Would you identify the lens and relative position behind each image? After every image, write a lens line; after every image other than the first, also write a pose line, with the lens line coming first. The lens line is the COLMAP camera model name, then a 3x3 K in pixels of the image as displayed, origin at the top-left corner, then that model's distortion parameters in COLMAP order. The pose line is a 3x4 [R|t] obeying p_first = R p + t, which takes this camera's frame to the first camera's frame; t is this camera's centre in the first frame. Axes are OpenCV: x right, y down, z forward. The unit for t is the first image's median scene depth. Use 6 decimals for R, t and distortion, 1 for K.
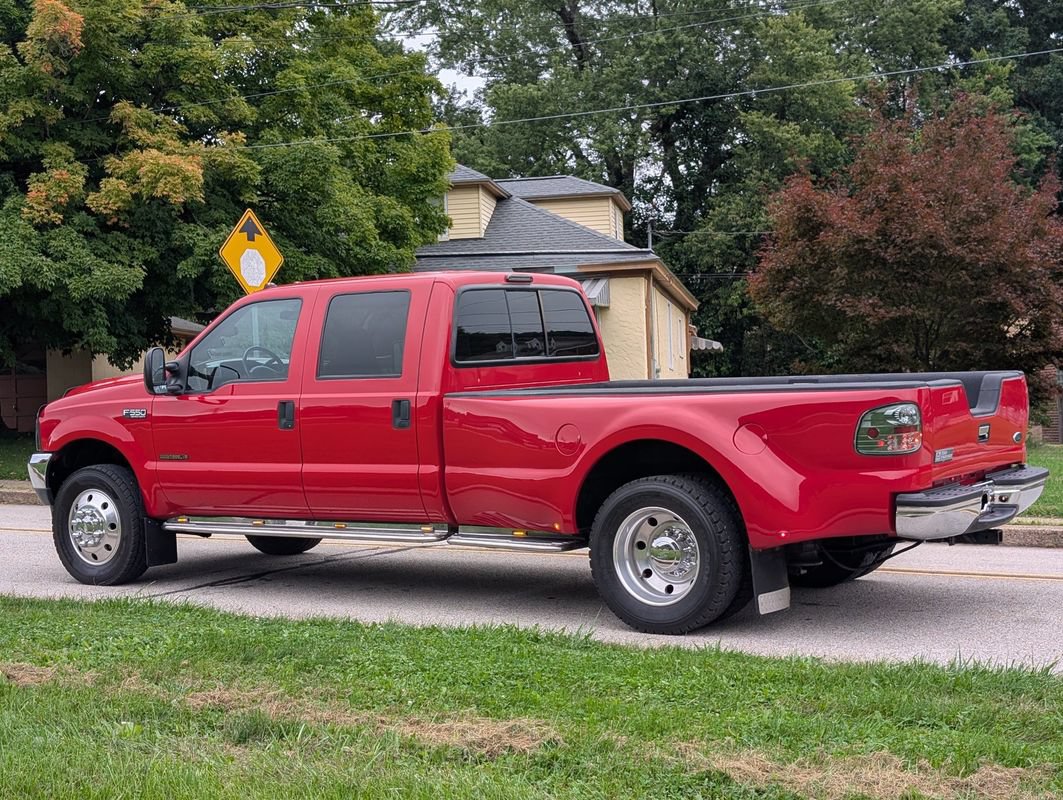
lens RADIAL K [[1659.7, 0, 527.8], [0, 1659.7, 385.3], [0, 0, 1]] dist [0.208913, -0.965204]
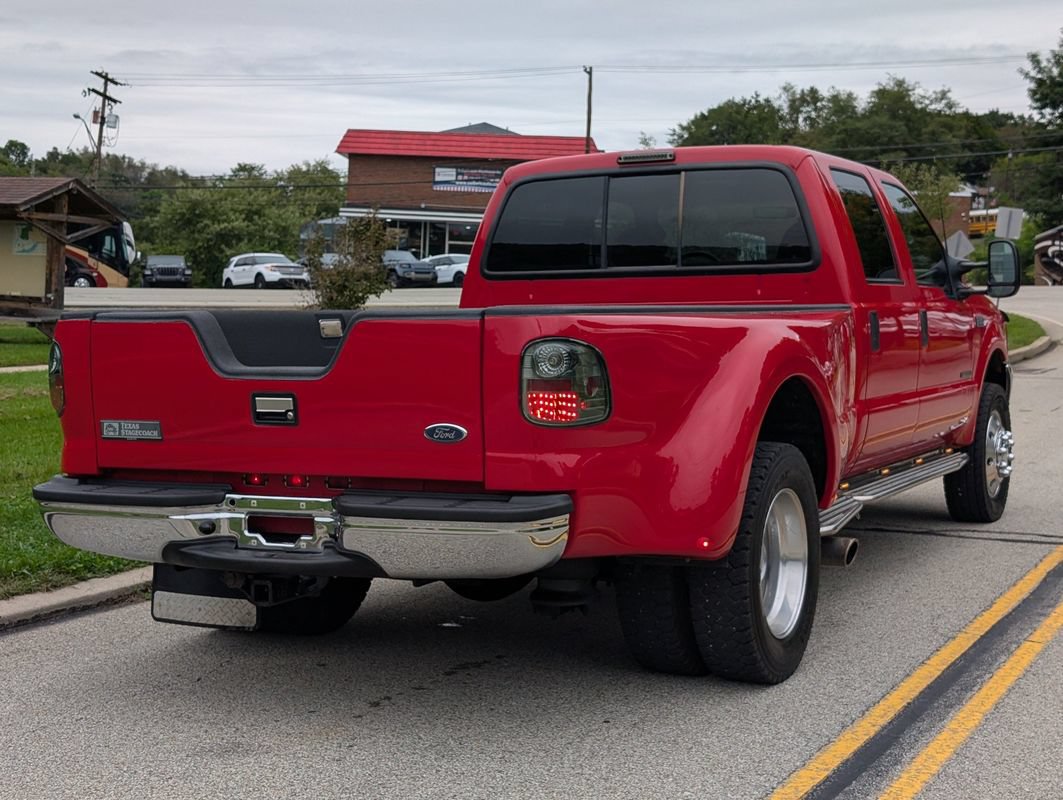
lens RADIAL K [[1647.9, 0, 556.8], [0, 1647.9, 396.1], [0, 0, 1]] dist [0.249974, -1.070939]
pose [[0.137593, 0.087628, -0.986605, 0.656160], [-0.018493, 0.996133, 0.085895, -0.020297], [0.990316, 0.006427, 0.138681, 0.793817]]
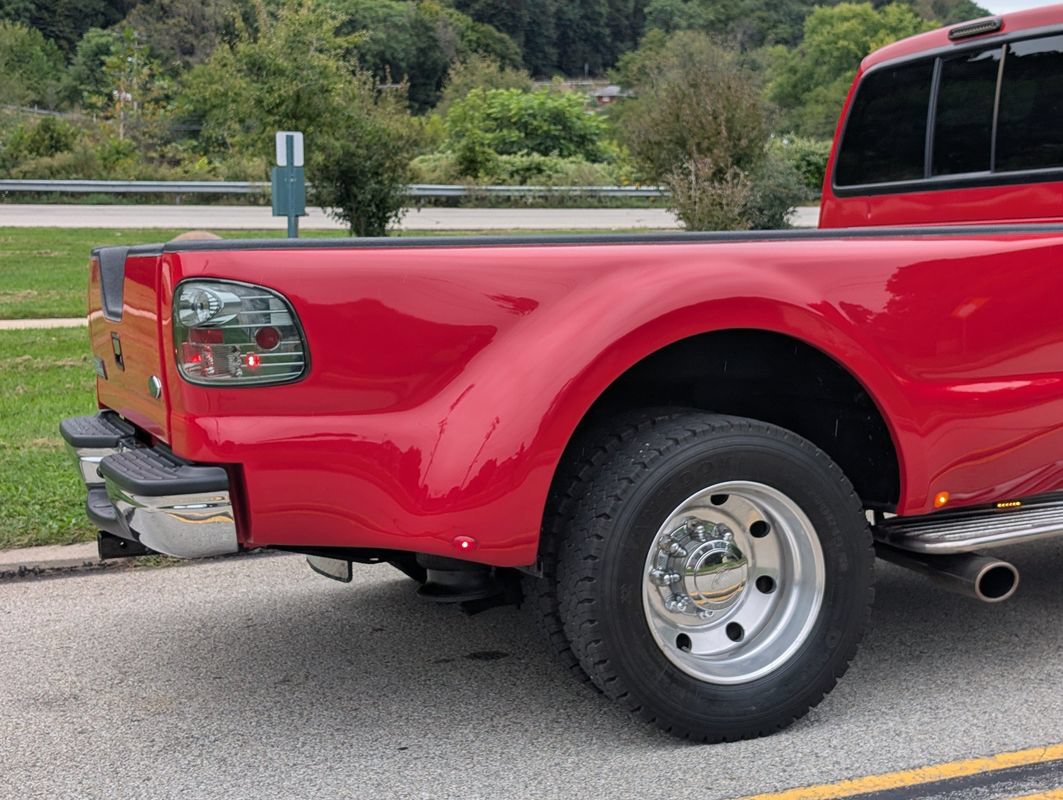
lens RADIAL K [[1659.7, 0, 527.8], [0, 1659.7, 385.3], [0, 0, 1]] dist [0.208913, -0.965204]
pose [[-0.571092, 0.117226, -0.812473, 0.496417], [0.024807, 0.991763, 0.125658, -0.019476], [0.820511, 0.051608, -0.569296, 1.103517]]
